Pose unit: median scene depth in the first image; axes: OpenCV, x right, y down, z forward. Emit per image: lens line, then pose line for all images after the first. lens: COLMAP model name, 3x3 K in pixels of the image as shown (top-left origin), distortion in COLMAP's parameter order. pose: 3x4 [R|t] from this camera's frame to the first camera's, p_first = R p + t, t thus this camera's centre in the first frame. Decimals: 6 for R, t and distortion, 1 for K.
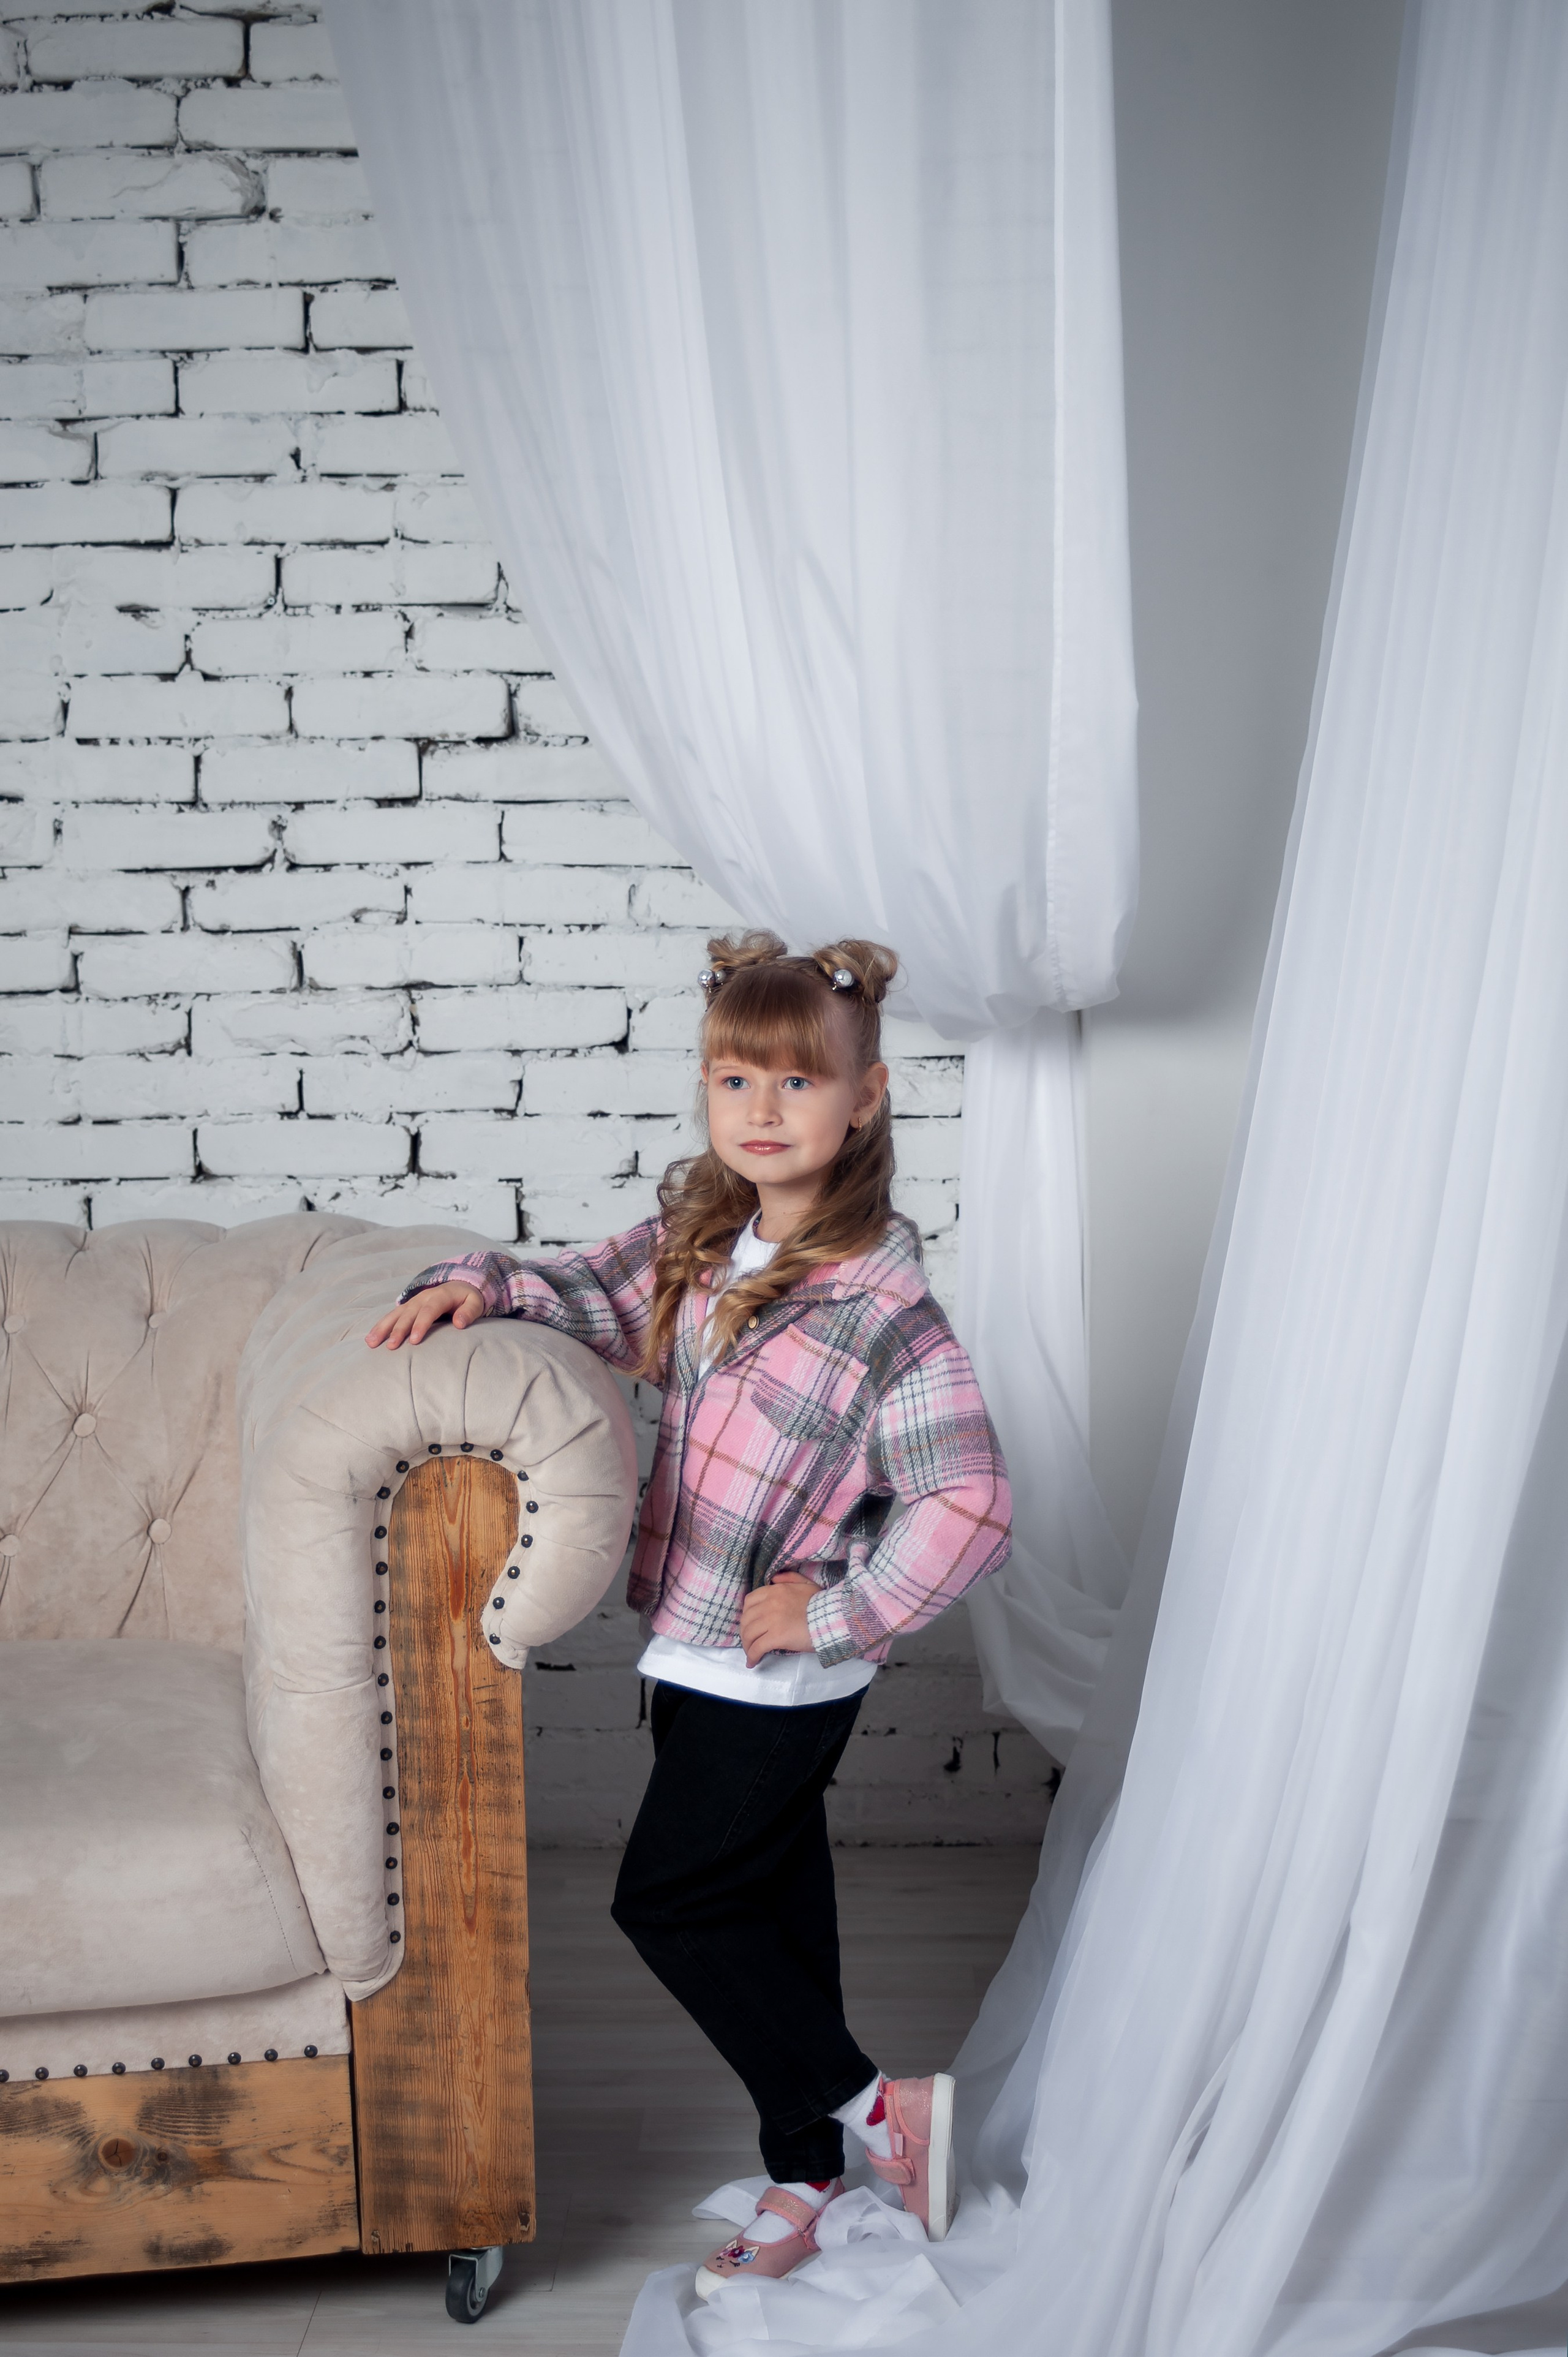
lens RADIAL K [[3423.8, 0, 784.0], [0, 3423.8, 1178.5], [0, 0, 1]] dist [-0.037606, -0.077125]
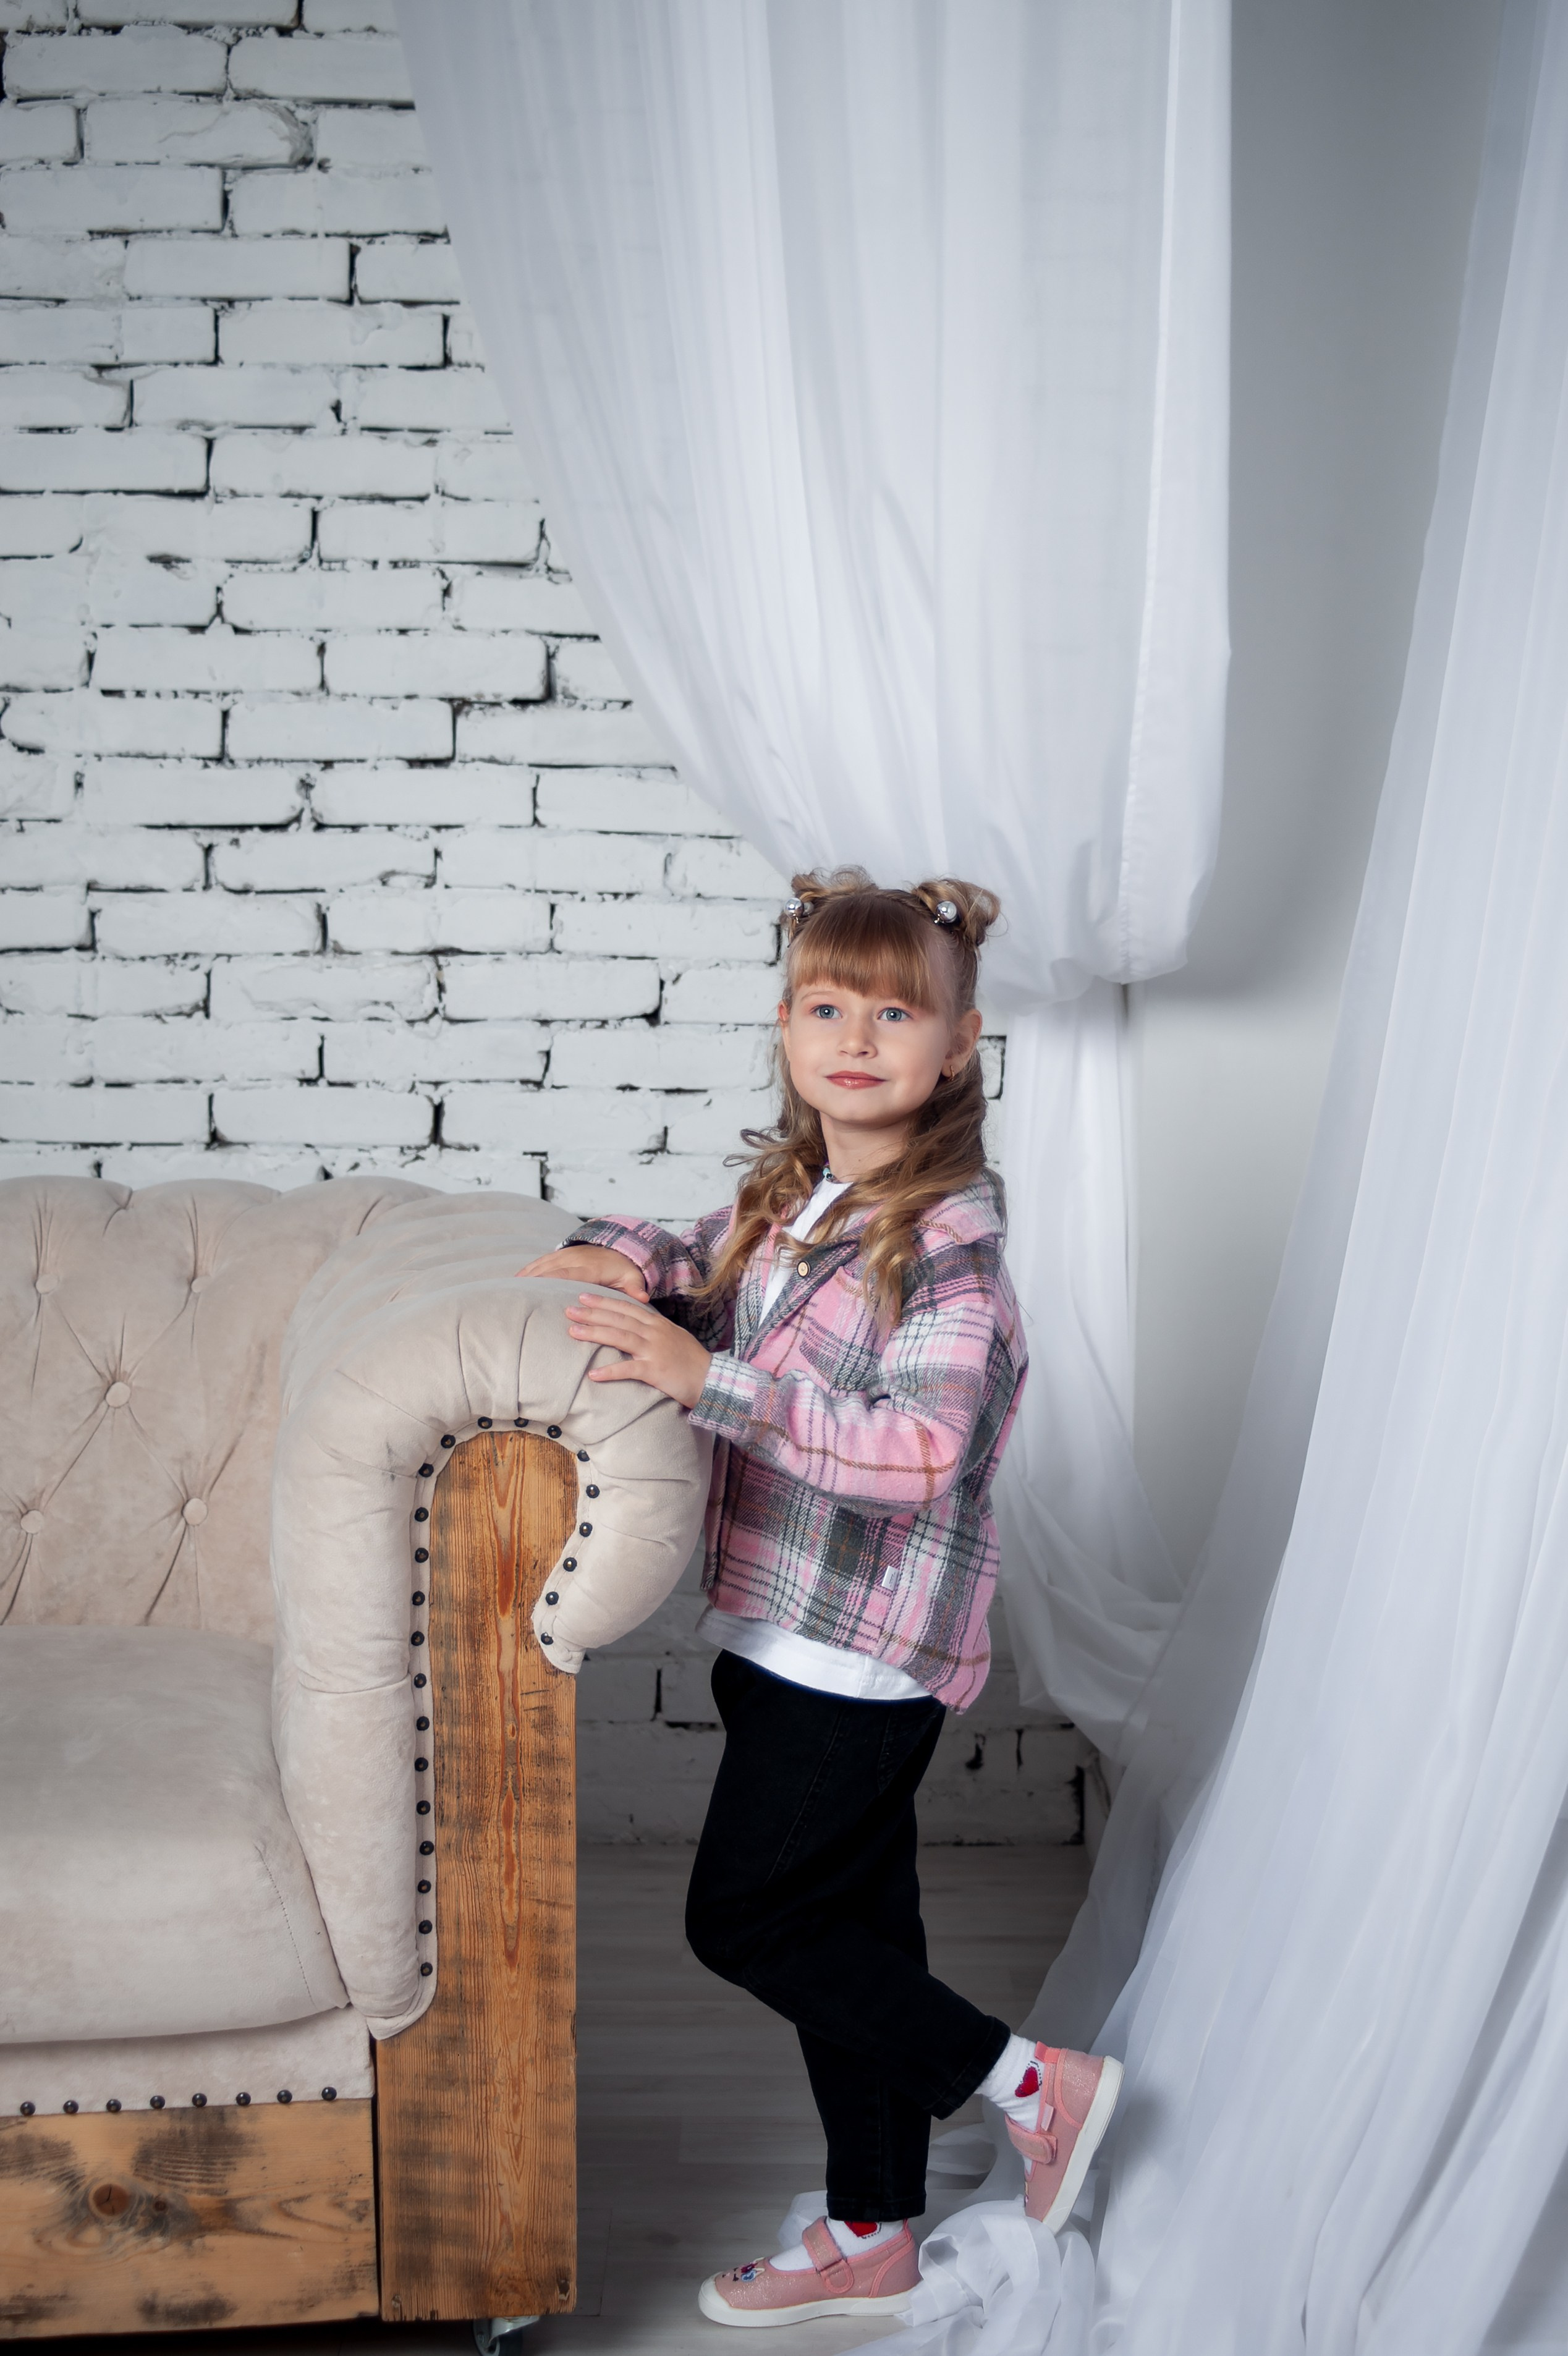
lens RADIAL K [[2981.0, 0, 849.9], [0, 2981.0, 1102.7], [0, 0, 1]] dist [-0.098250, 0.001840]
pose [[0.998607, 0.022017, 0.047947, -0.032020], [-0.020284, 0.999134, -0.036341, 0.015117], [-0.048705, 0.035318, 0.998189, 0.153018]]
